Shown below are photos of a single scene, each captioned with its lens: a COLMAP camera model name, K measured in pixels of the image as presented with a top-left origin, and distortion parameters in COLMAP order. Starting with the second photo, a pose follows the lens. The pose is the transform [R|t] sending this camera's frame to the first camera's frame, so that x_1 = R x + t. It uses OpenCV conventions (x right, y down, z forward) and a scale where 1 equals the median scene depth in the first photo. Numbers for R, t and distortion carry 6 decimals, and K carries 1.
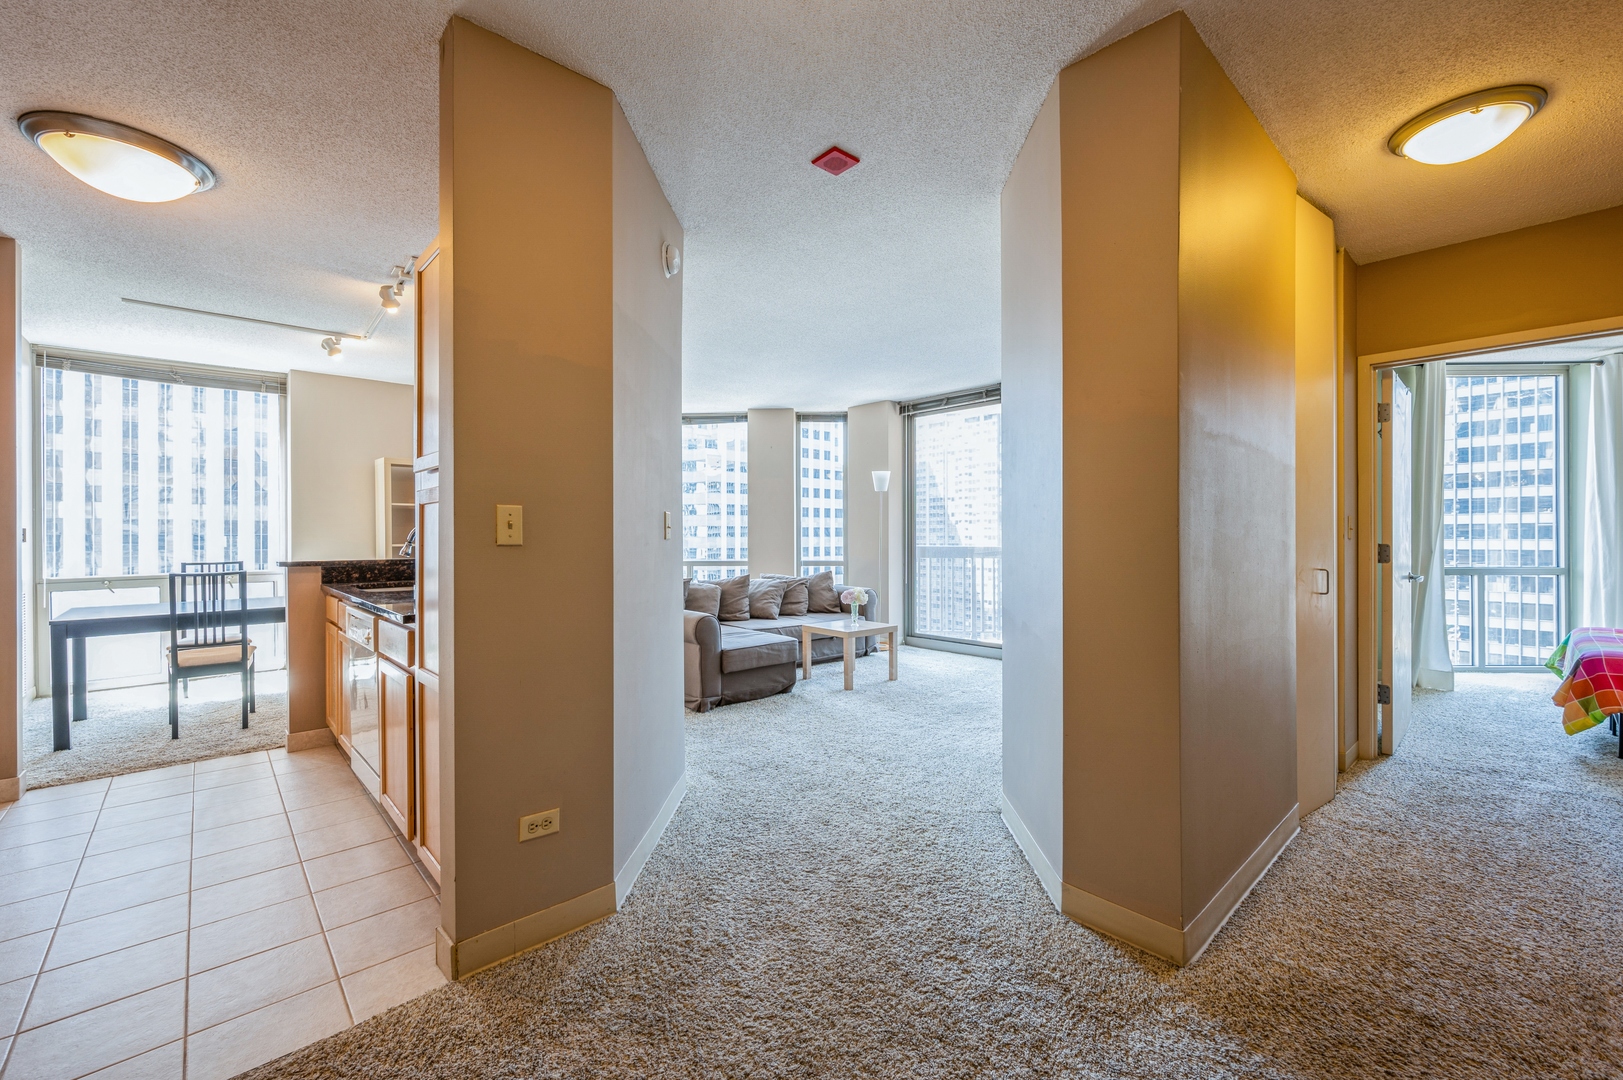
lens RADIAL K [[661.9, 0, 811.5], [0, 661.9, 540.0], [0, 0, 1]] dist [-0.000107, -0.000180]
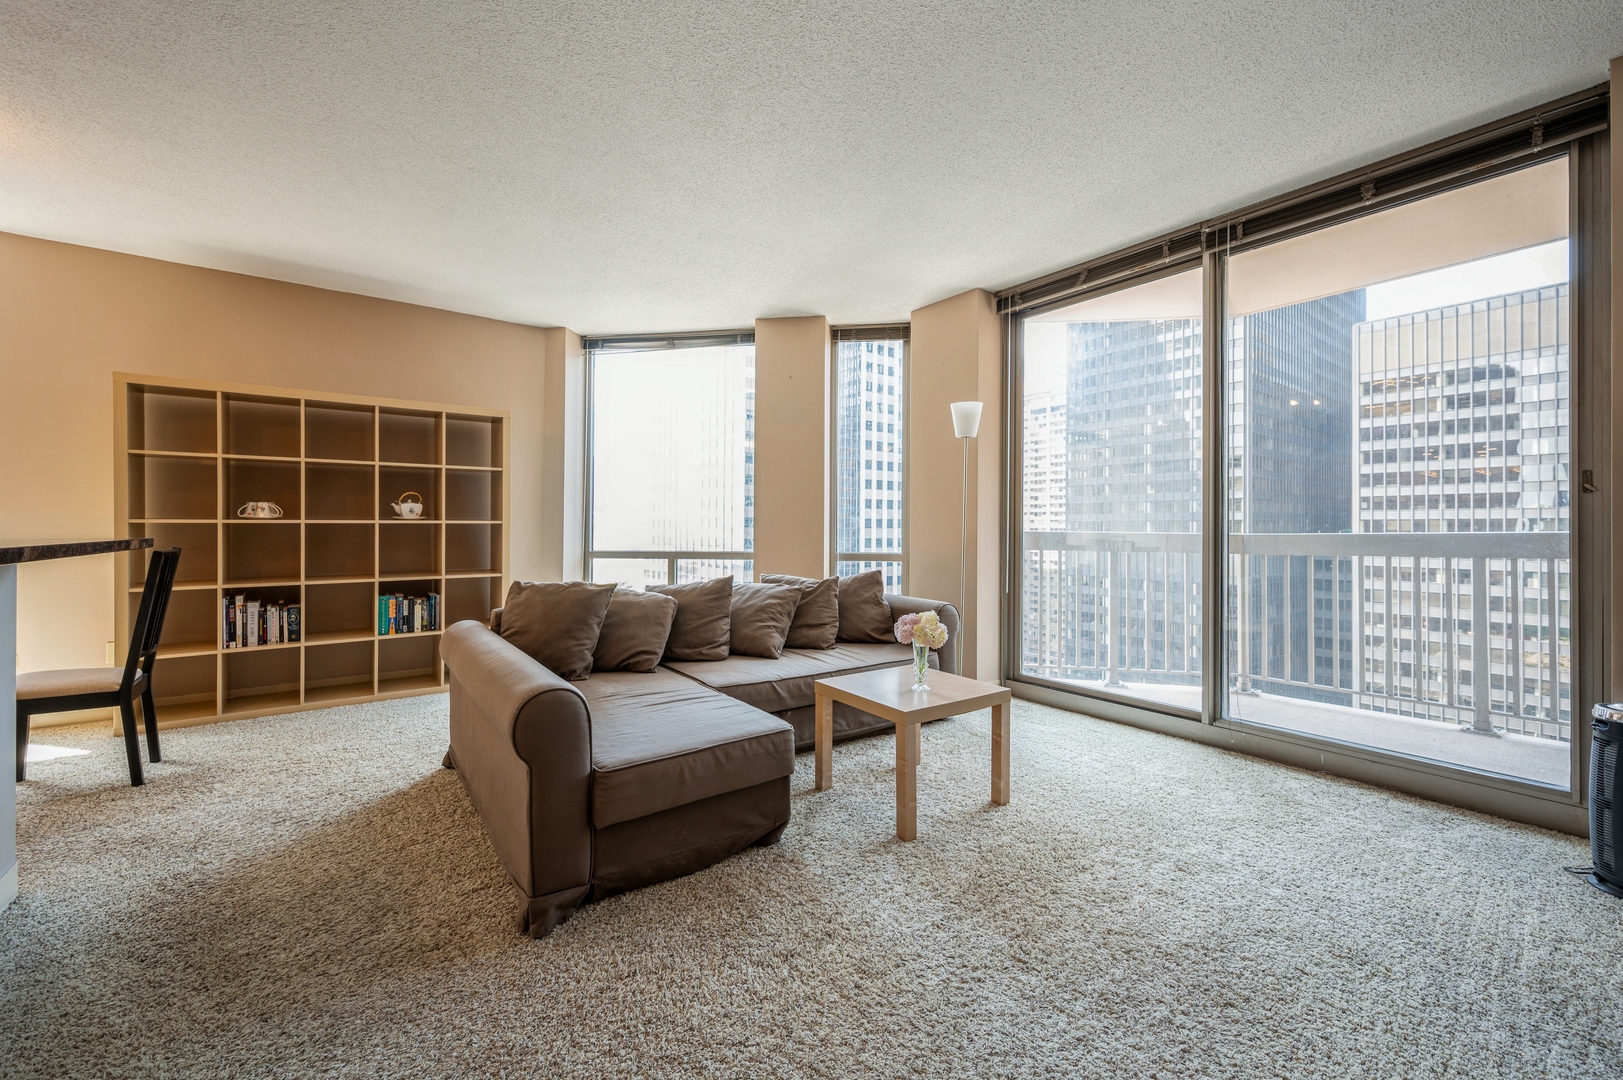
lens RADIAL K [[632.9, 0, 800.6], [0, 632.9, 532.3], [0, 0, 1]] dist [-0.001039, -0.000125]
pose [[0.993081, 0.006547, -0.117252, 0.025379], [-0.006413, 0.999978, 0.001522, 0.011691], [0.117260, -0.000760, 0.993101, 0.423838]]
